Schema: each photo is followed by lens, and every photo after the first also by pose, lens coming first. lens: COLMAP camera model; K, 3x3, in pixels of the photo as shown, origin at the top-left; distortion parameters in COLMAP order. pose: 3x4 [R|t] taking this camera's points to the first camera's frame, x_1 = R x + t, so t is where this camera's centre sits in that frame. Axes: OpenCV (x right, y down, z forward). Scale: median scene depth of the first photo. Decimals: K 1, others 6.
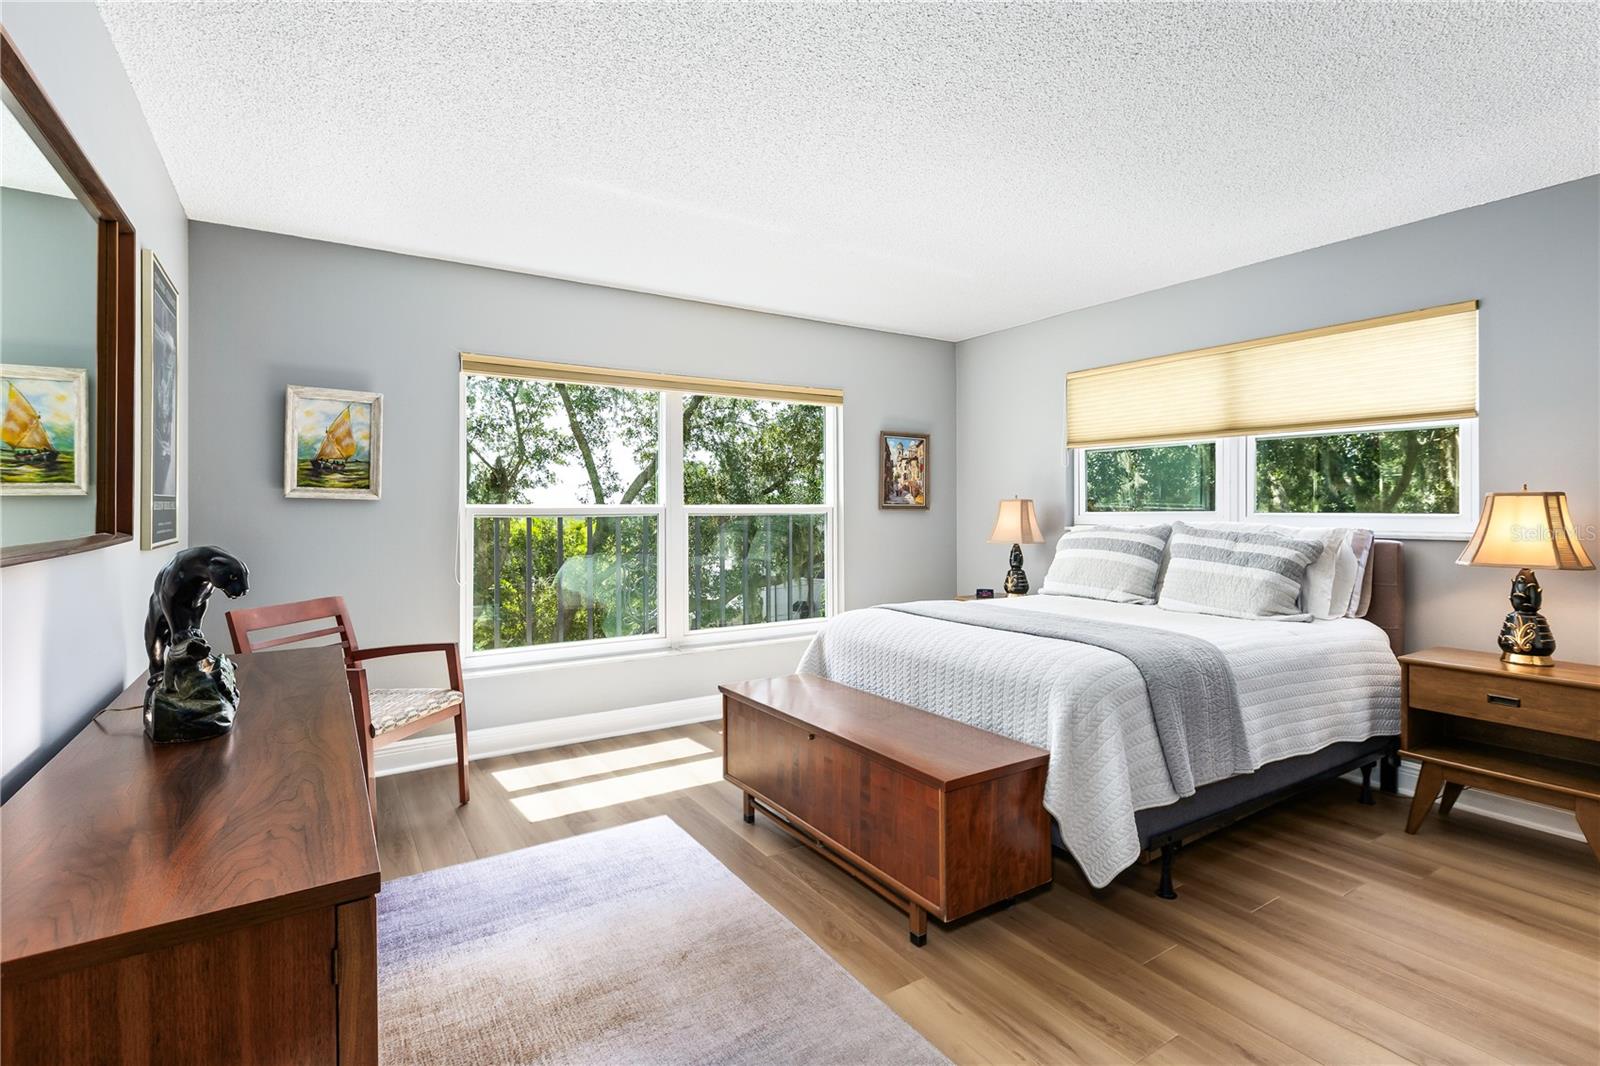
lens RADIAL K [[737.4, 0, 791.4], [0, 737.4, 520.1], [0, 0, 1]] dist [0.003953, 0.000880]
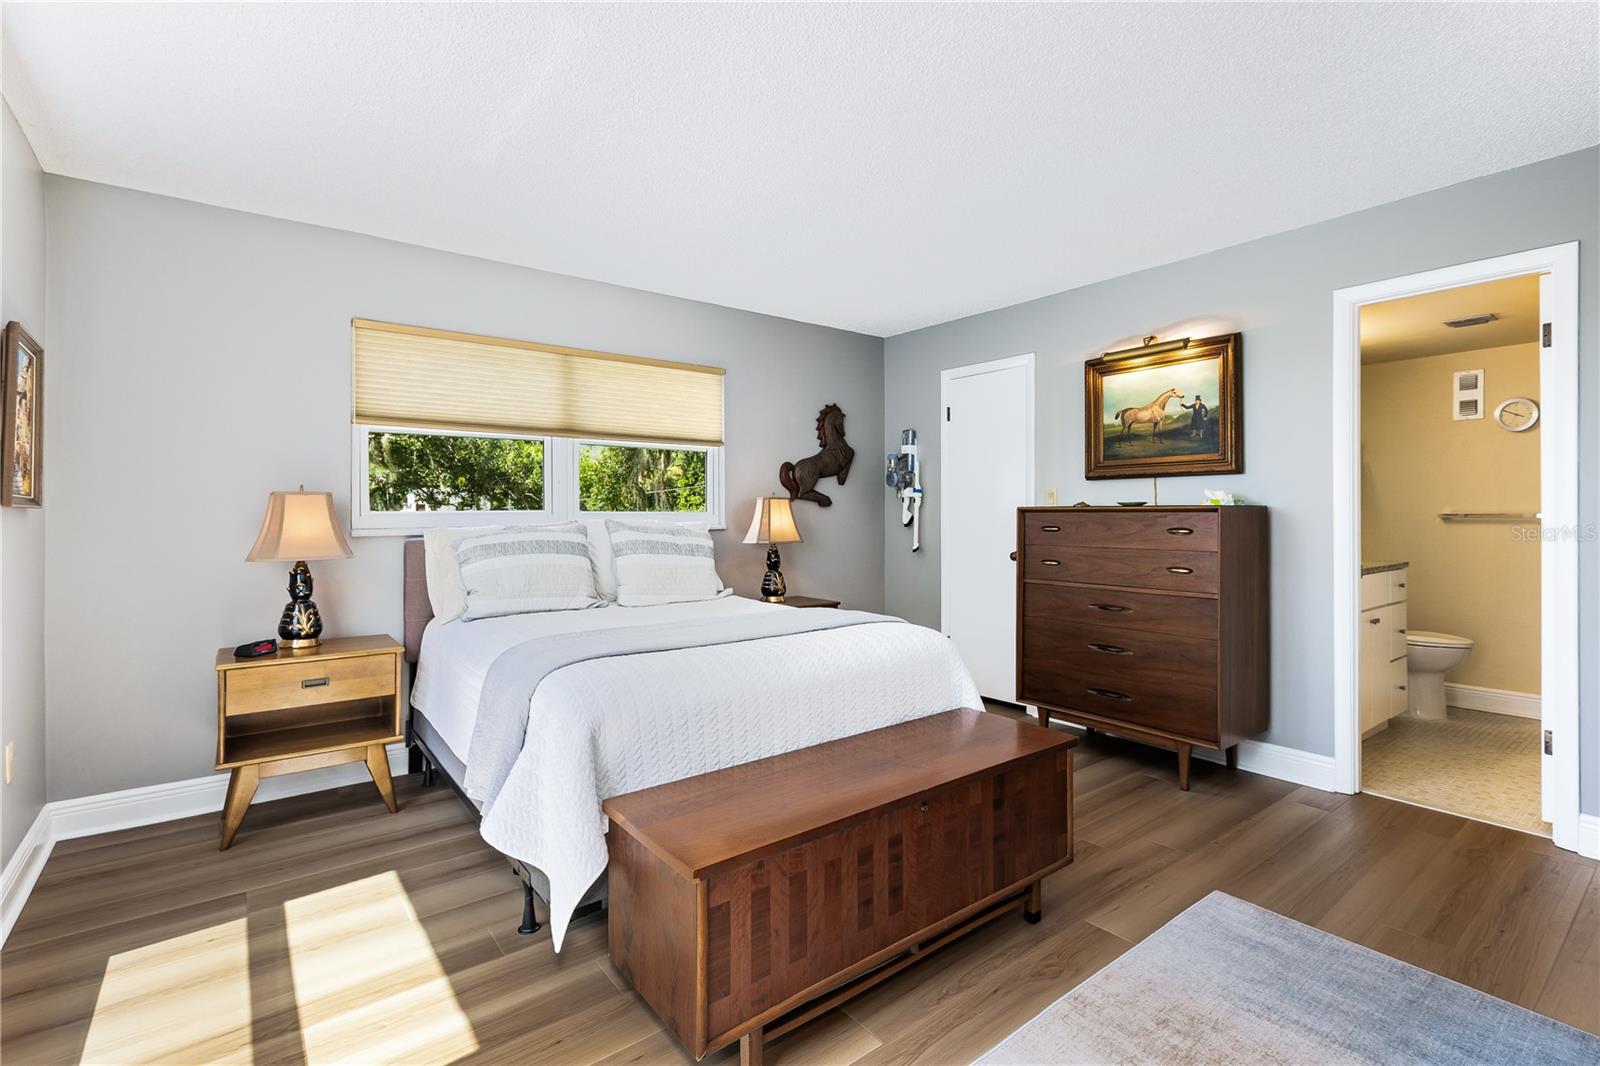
lens RADIAL K [[737.4, 0, 792.0], [0, 737.4, 519.0], [0, 0, 1]] dist [0.003953, 0.000880]
pose [[-0.081258, -0.009783, 0.996645, -0.483750], [0.017497, 0.999784, 0.011240, -0.005501], [-0.996540, 0.018352, -0.081069, 0.823146]]
